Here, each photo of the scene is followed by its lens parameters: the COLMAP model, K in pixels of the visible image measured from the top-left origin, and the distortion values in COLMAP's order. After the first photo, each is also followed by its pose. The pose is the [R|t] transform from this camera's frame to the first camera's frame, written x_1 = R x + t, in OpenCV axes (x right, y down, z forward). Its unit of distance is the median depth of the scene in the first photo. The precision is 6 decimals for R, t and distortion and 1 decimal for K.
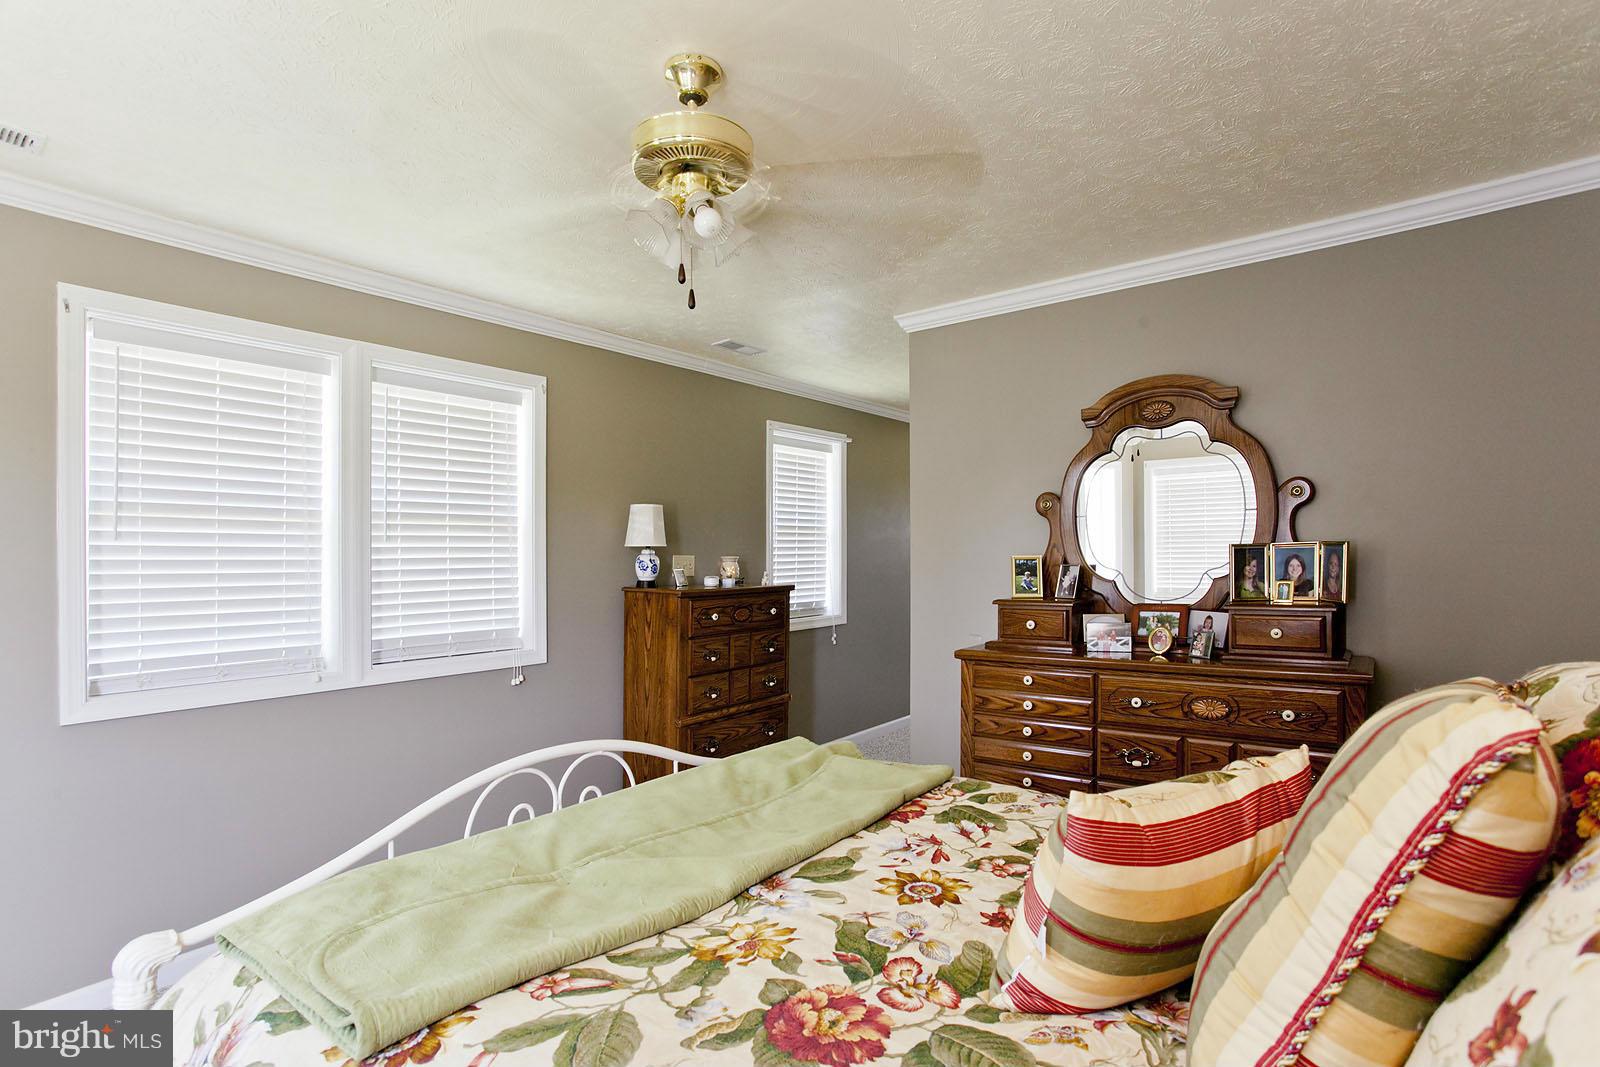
lens RADIAL K [[792.3, 0, 804.3], [0, 792.3, 551.9], [0, 0, 1]] dist [-0.063994, 0.038015]
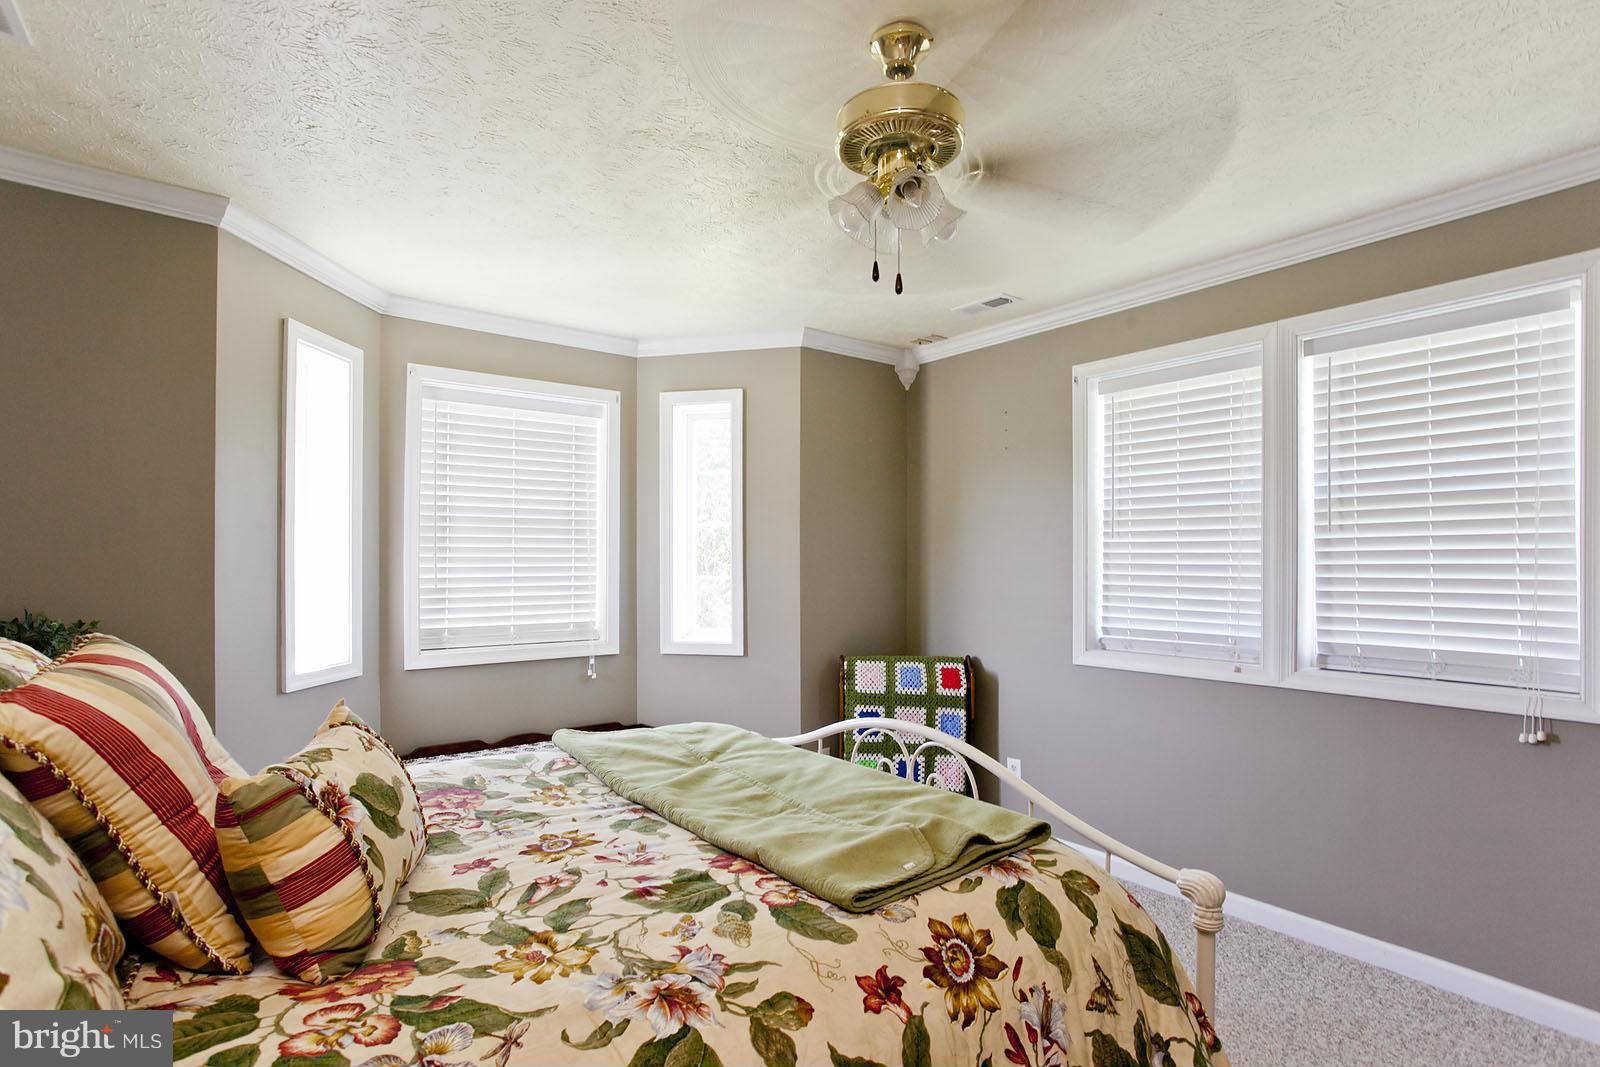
lens RADIAL K [[792.3, 0, 804.3], [0, 792.3, 551.9], [0, 0, 1]] dist [-0.063994, 0.038015]
pose [[-0.267173, 0.005641, -0.963632, 1.009709], [0.014560, 0.999892, 0.001816, -0.001961], [0.963539, -0.013546, -0.267227, 1.438161]]
